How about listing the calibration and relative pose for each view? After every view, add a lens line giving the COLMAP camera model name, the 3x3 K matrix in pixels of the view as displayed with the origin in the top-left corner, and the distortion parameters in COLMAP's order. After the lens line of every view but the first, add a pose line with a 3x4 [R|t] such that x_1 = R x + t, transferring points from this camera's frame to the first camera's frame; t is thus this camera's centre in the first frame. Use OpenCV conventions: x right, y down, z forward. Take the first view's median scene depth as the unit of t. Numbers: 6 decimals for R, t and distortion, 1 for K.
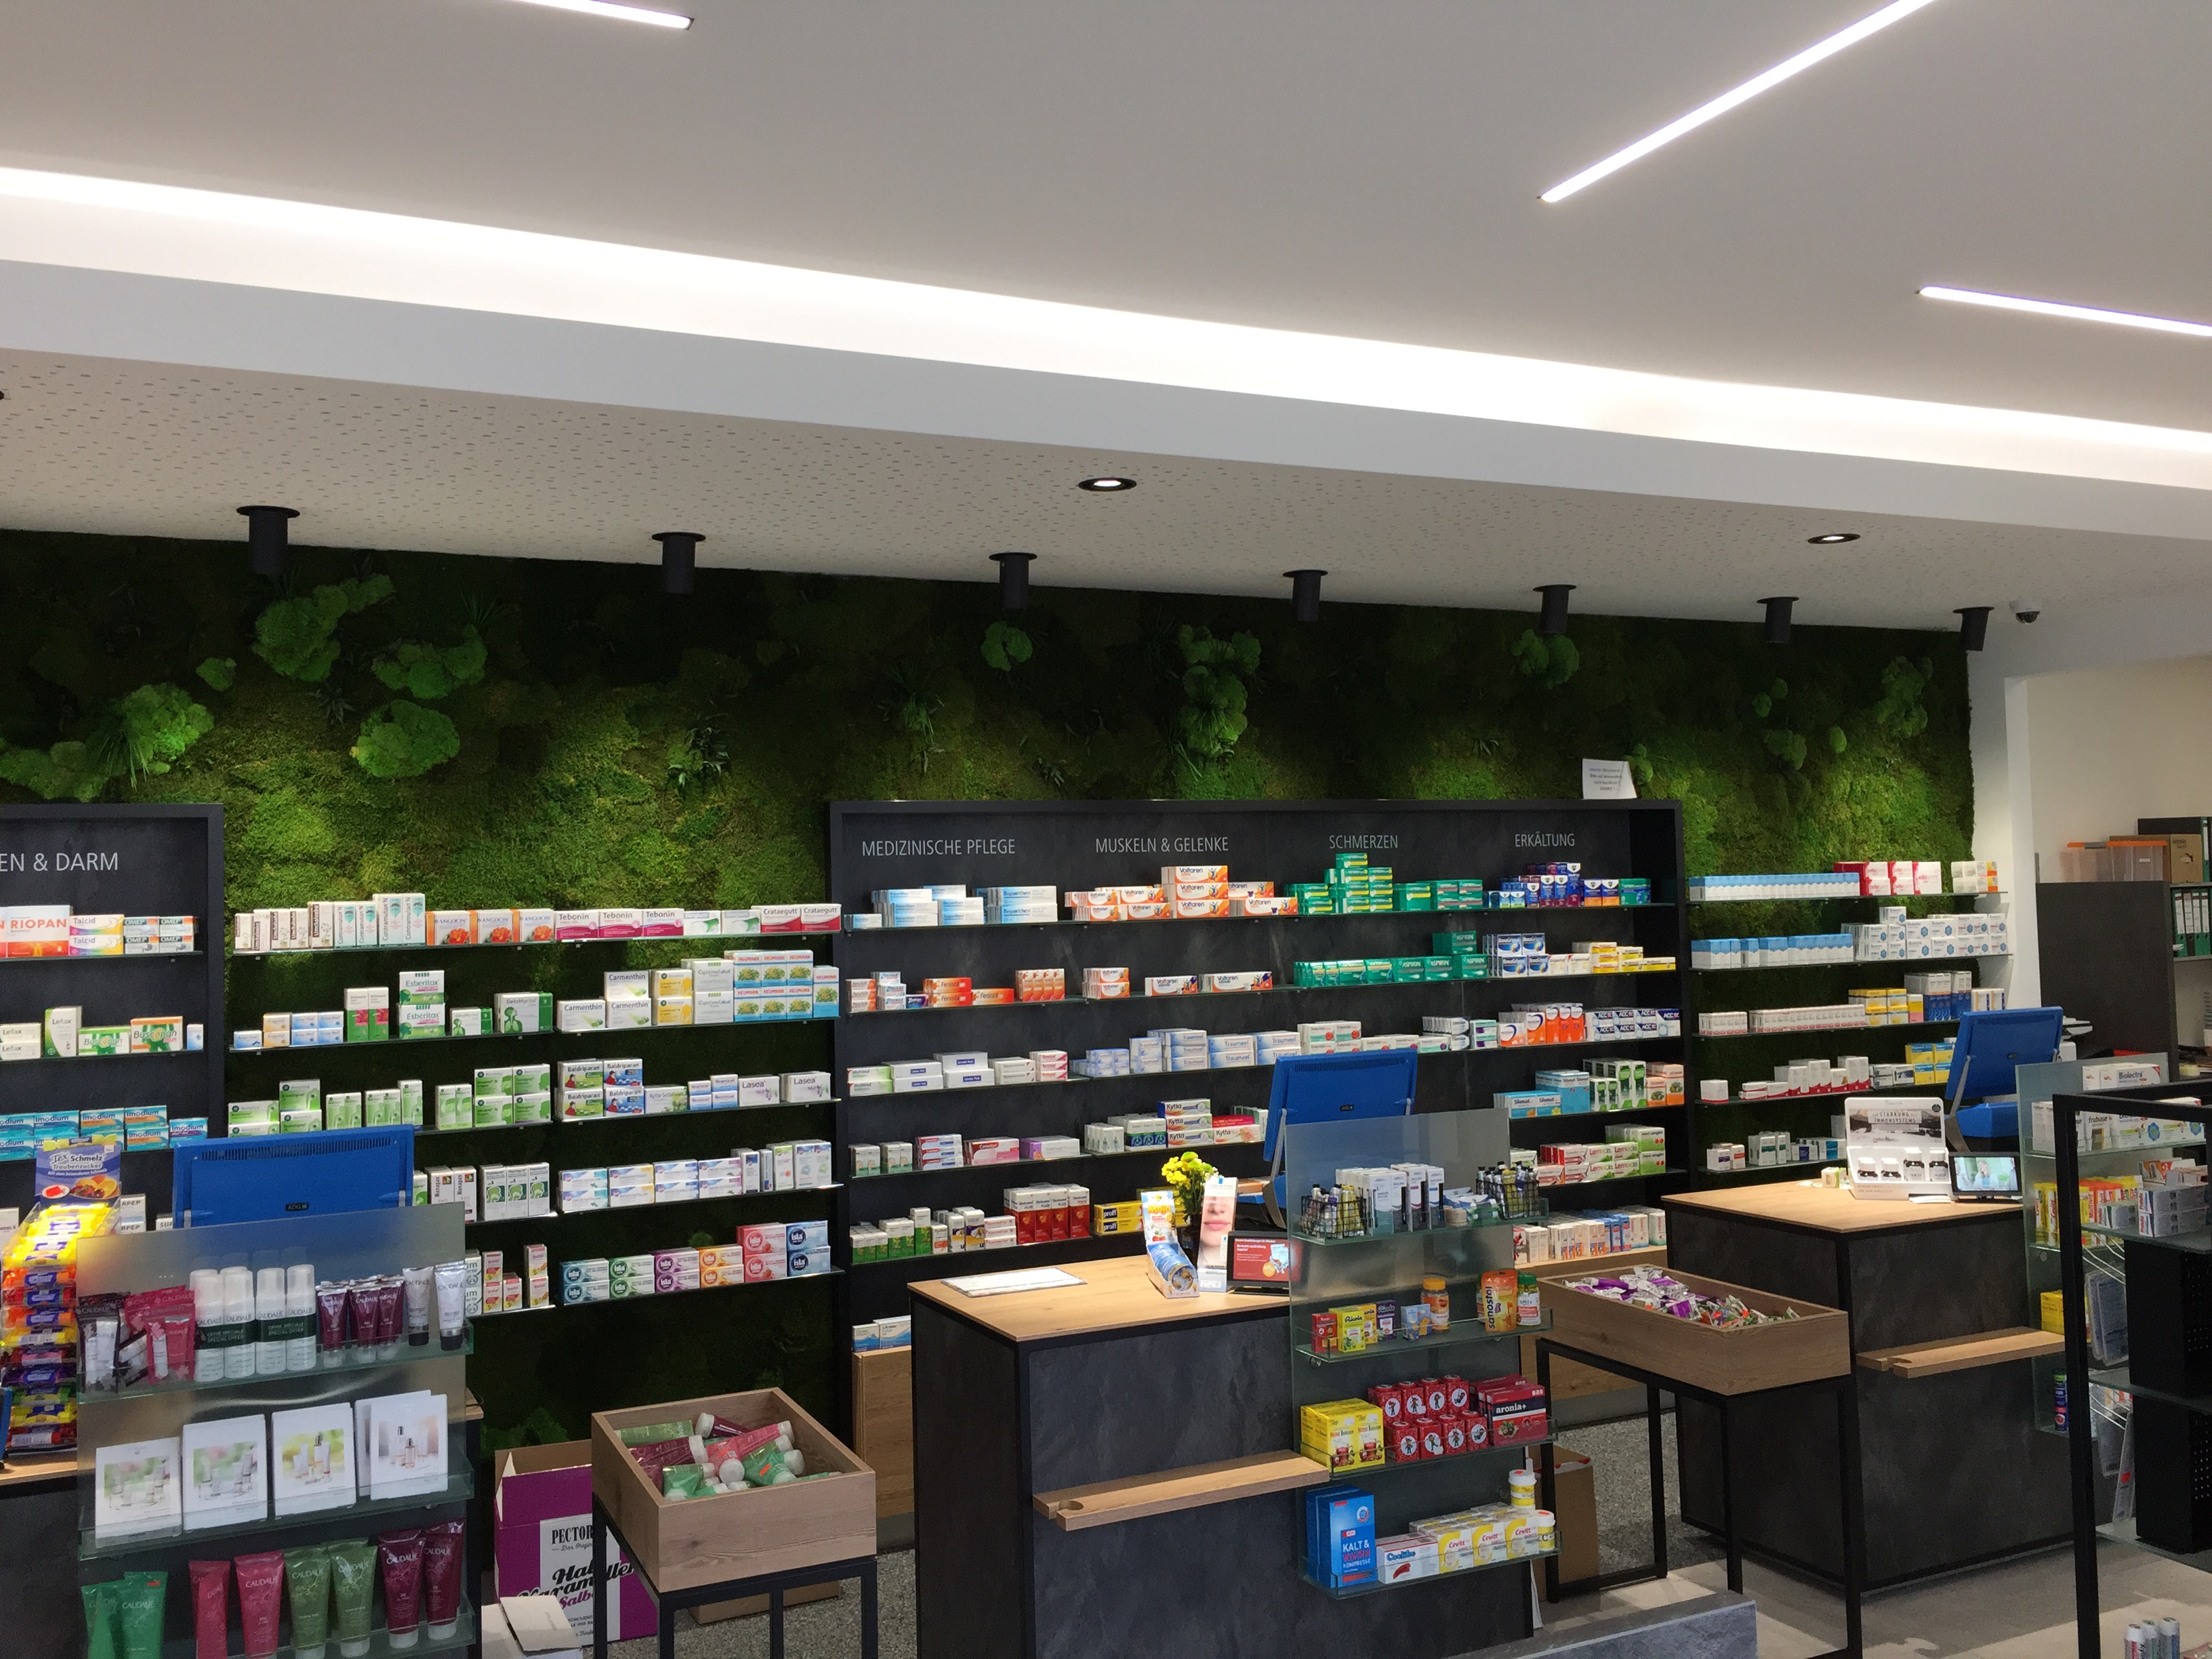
lens RADIAL K [[1710.1, 0, 1152.7], [0, 1710.1, 869.1], [0, 0, 1]] dist [0.040252, -0.019571]
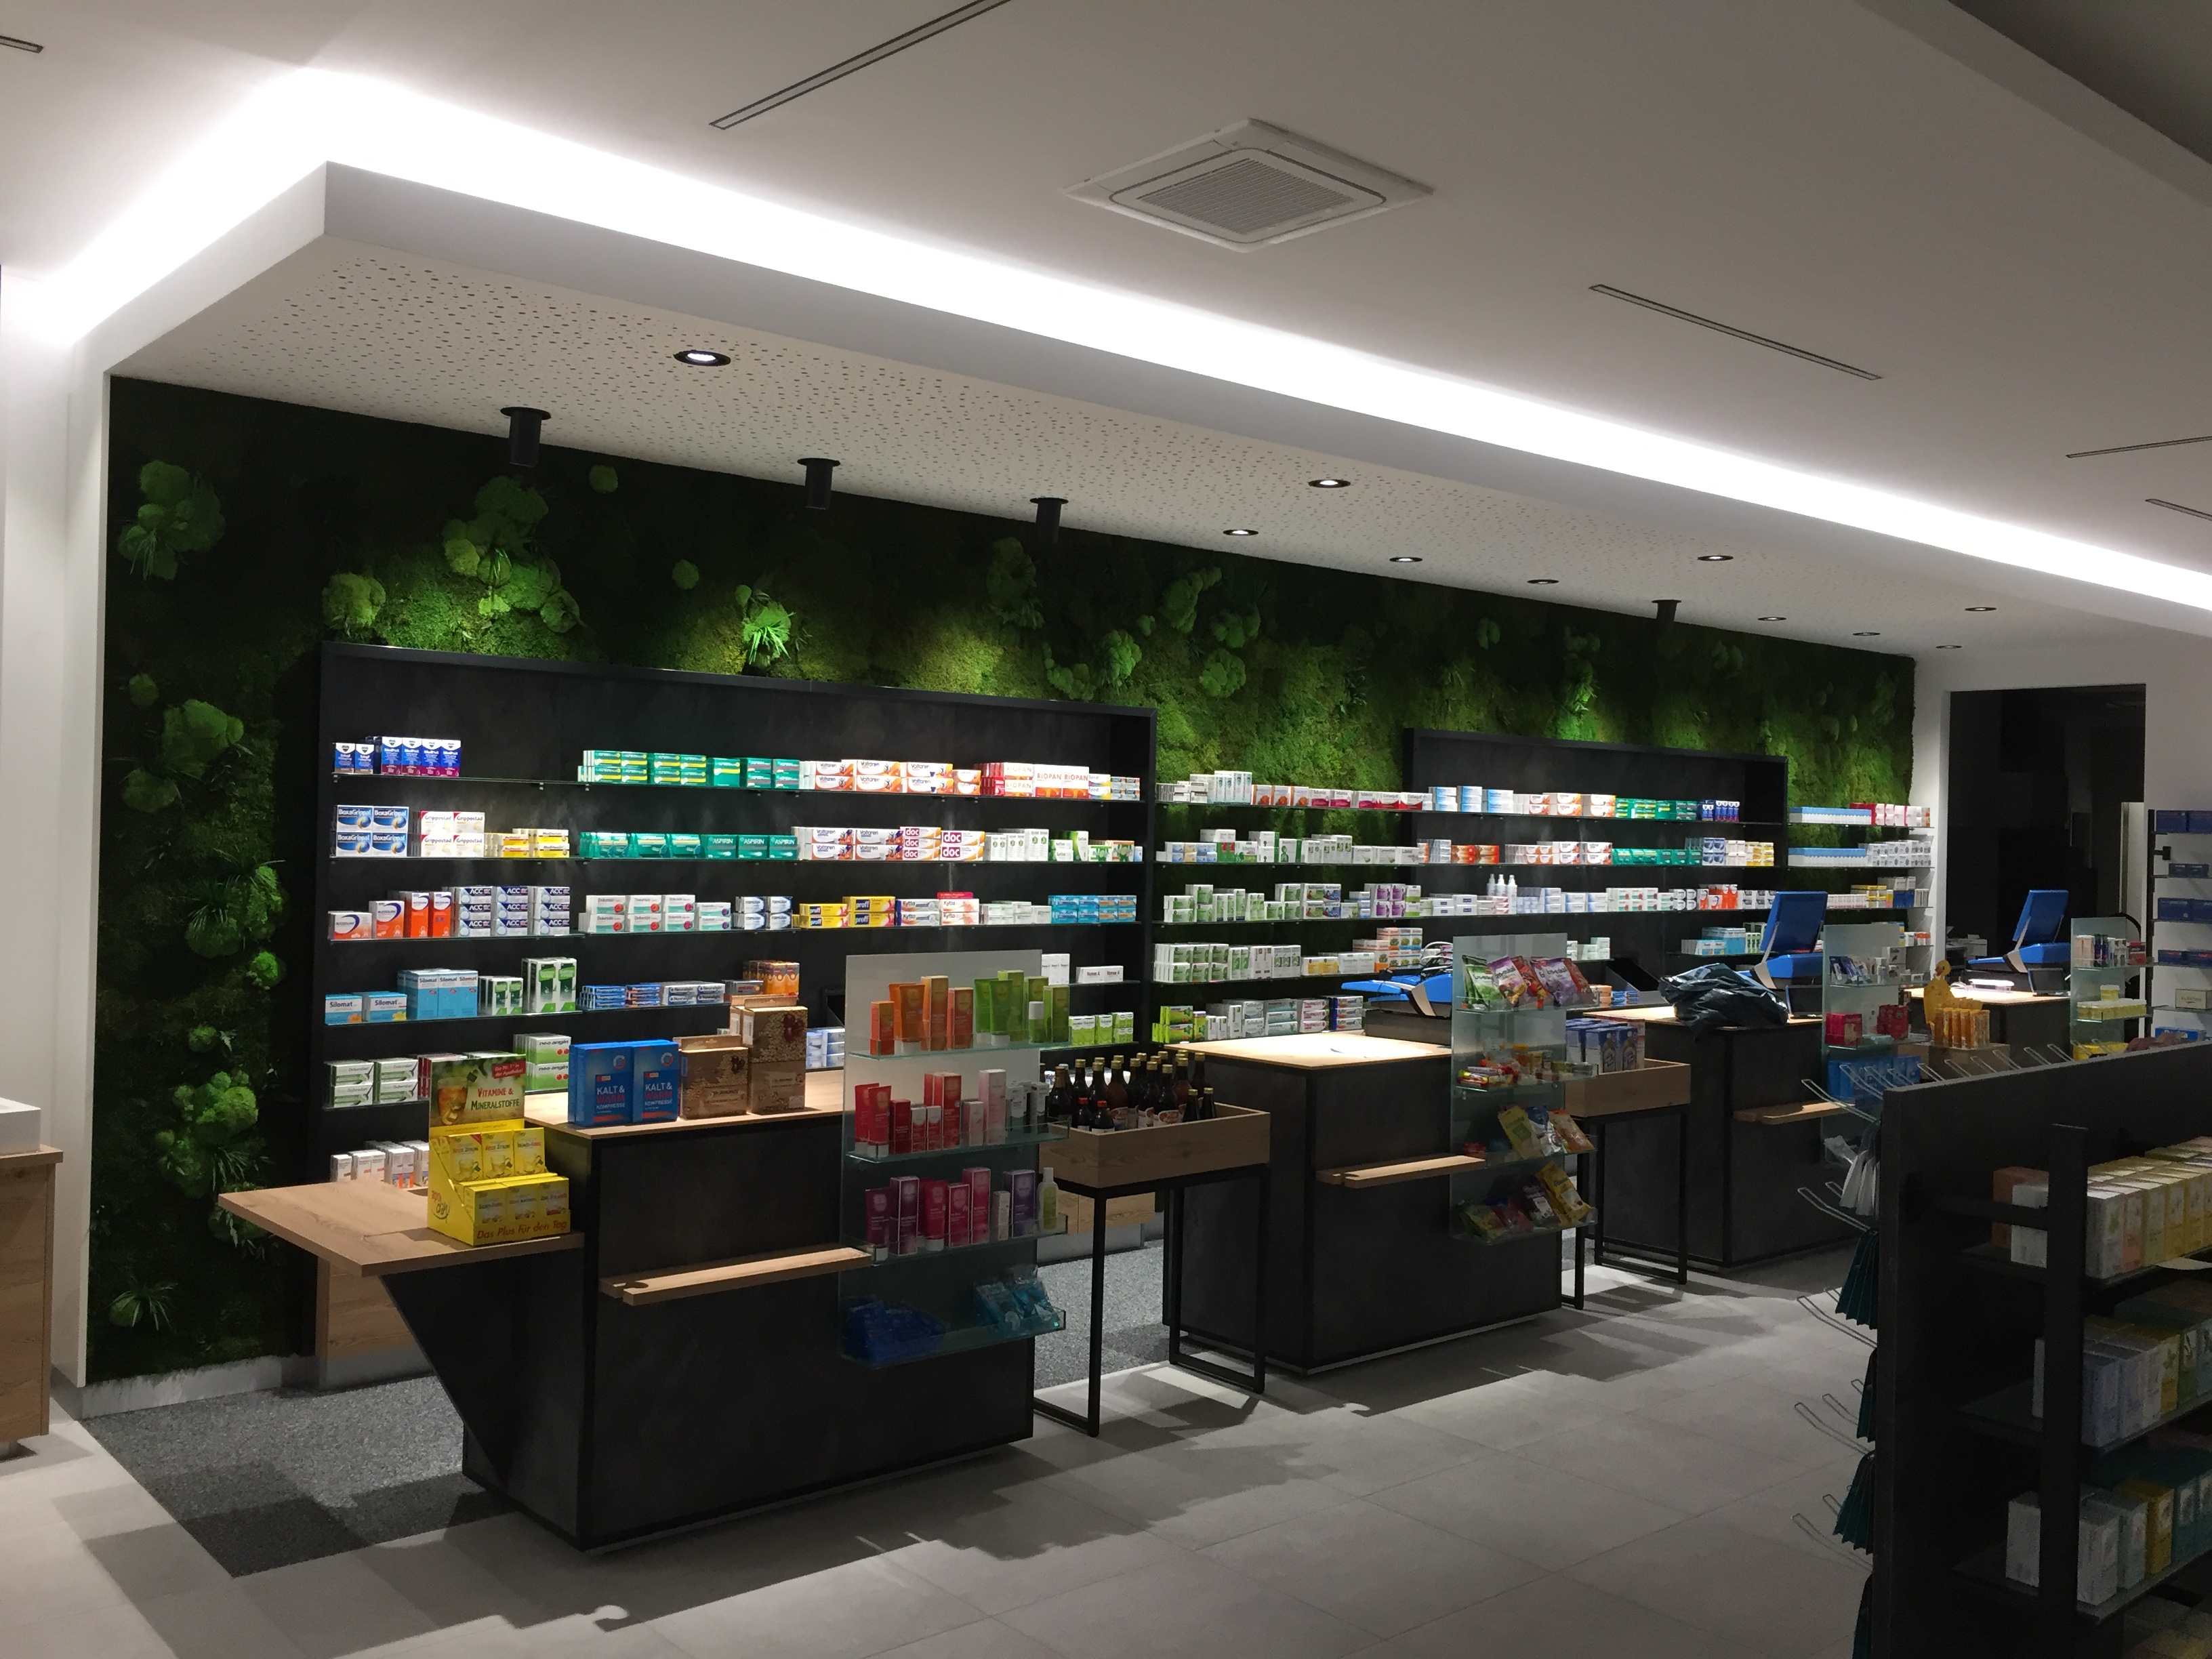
lens RADIAL K [[1860.2, 0, 1121.7], [0, 1860.2, 838.6], [0, 0, 1]] dist [0.071337, -0.013445]
pose [[0.956327, 0.050895, 0.287834, -0.859153], [-0.058936, 0.998074, 0.019336, 0.040836], [-0.286295, -0.035455, 0.957485, -0.518395]]
